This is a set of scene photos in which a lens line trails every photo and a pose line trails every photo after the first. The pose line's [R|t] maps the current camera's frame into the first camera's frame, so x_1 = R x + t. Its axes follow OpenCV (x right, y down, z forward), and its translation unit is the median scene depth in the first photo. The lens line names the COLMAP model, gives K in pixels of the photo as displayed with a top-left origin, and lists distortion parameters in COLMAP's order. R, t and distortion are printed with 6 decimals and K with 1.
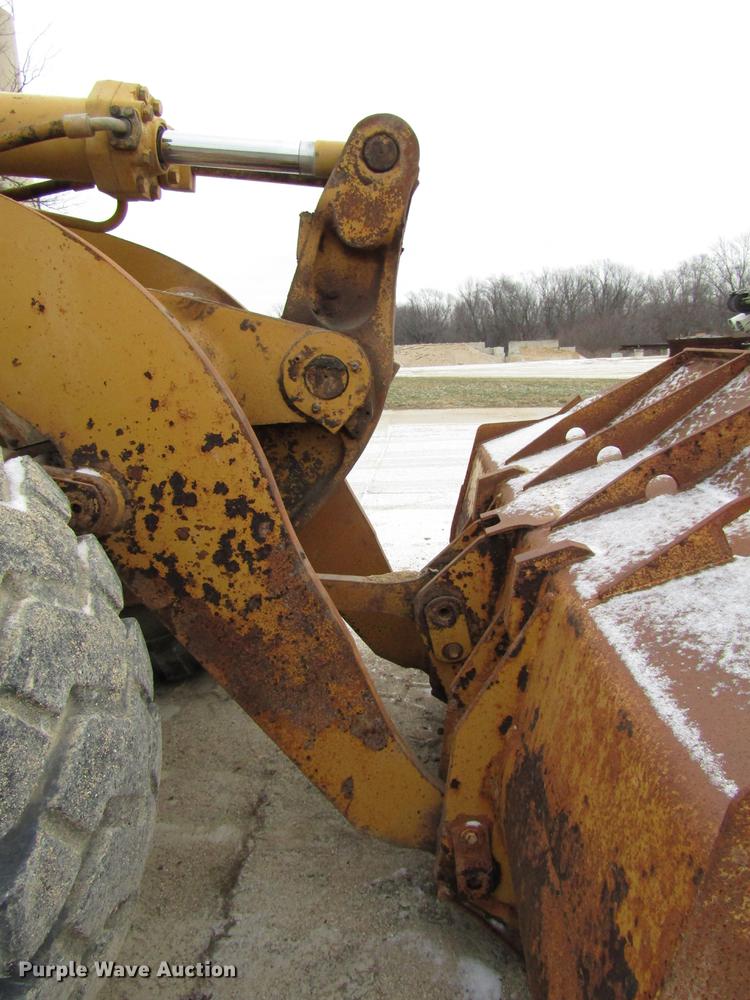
lens RADIAL K [[715.2, 0, 375.0], [0, 715.2, 500.0], [0, 0, 1]] dist [-0.006317, 0.002816]
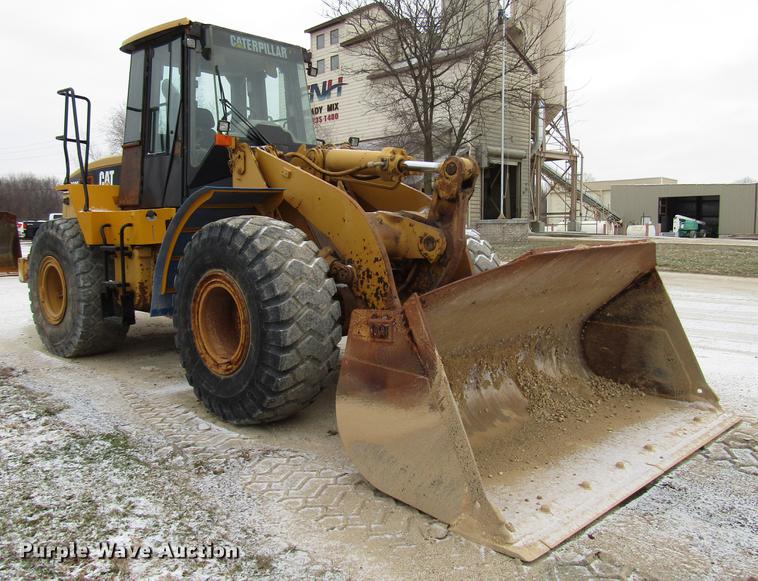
lens RADIAL K [[641.3, 0, 361.0], [0, 641.3, 290.1], [0, 0, 1]] dist [-0.005796, -0.002990]
pose [[0.732269, 0.100530, -0.673555, 1.775845], [-0.160731, 0.986615, -0.027487, 0.154761], [0.661776, 0.128389, 0.738626, -1.278430]]
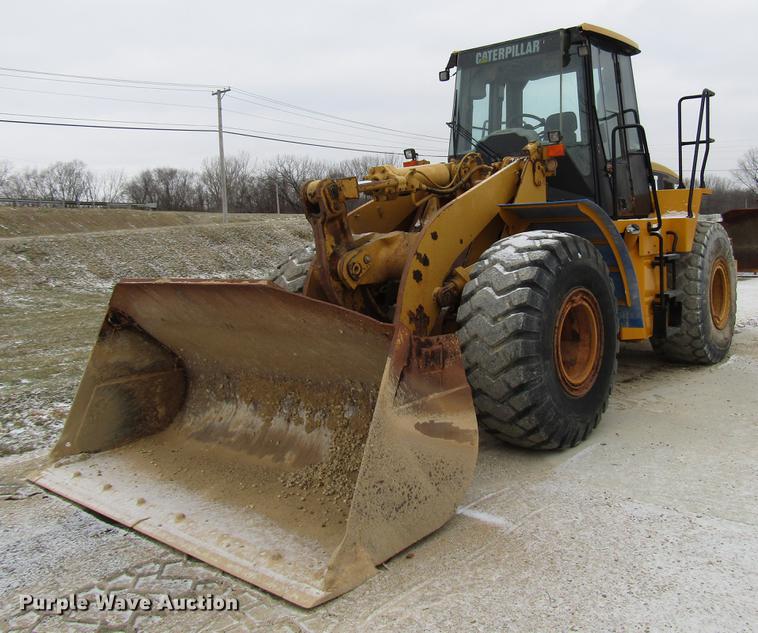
lens RADIAL K [[731.0, 0, 400.9], [0, 731.0, 271.9], [0, 0, 1]] dist [-0.009149, -0.003159]
pose [[-0.601381, 0.102956, -0.792301, 2.437763], [-0.110101, 0.971522, 0.209816, -0.952820], [0.791340, 0.213412, -0.572920, 3.451197]]
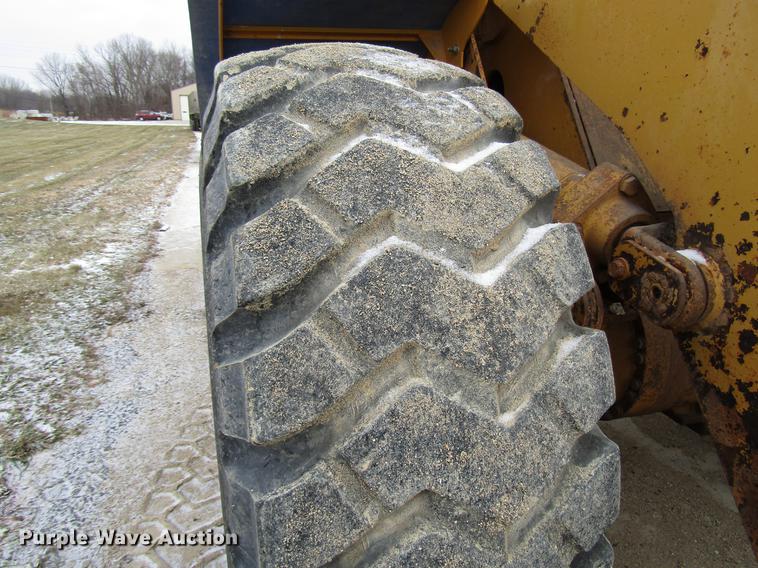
lens RADIAL K [[542.1, 0, 379.0], [0, 542.1, 284.0], [0, 0, 1]] dist [-0.006317, 0.002816]
pose [[0.328154, 0.314790, -0.890630, 0.050457], [-0.210339, 0.943520, 0.255984, -0.091413], [0.920908, 0.103332, 0.375833, 0.426326]]
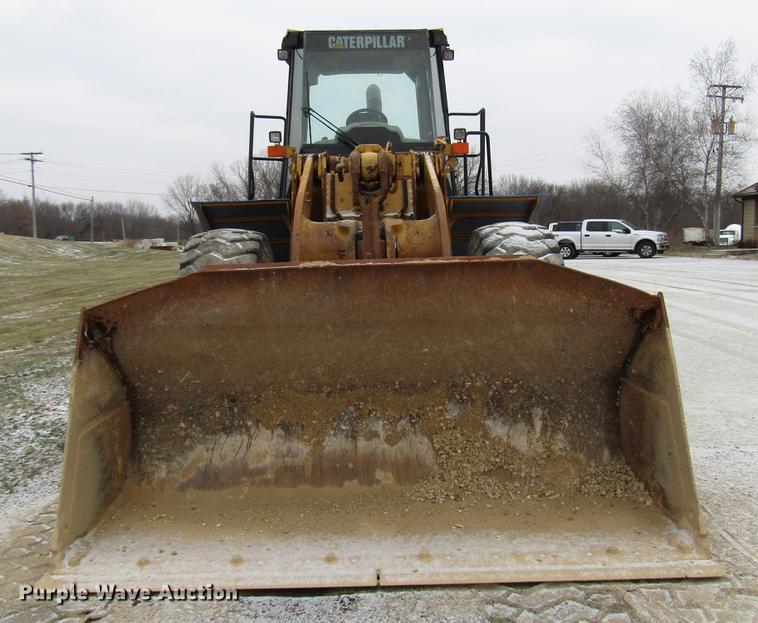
lens RADIAL K [[757.1, 0, 379.0], [0, 757.1, 311.5], [0, 0, 1]] dist [-0.016146, 0.000956]
pose [[0.070074, 0.128208, -0.989269, 2.968537], [-0.191491, 0.974992, 0.112794, -0.363688], [0.978990, 0.181532, 0.092872, 1.070266]]
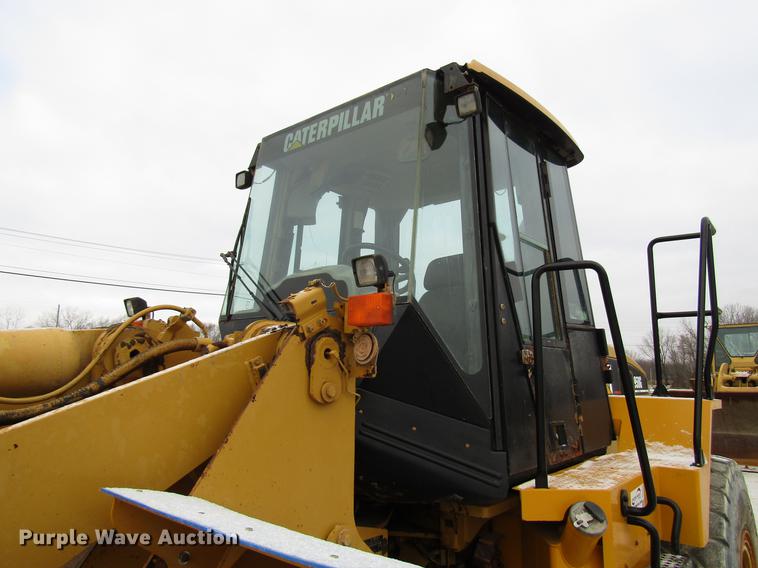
lens RADIAL K [[542.1, 0, 379.0], [0, 542.1, 284.0], [0, 0, 1]] dist [-0.006317, 0.002816]
pose [[-0.615652, -0.107207, -0.780692, -0.411723], [-0.156507, 0.987601, -0.012199, -0.891604], [0.772320, 0.114674, -0.624797, 2.388504]]
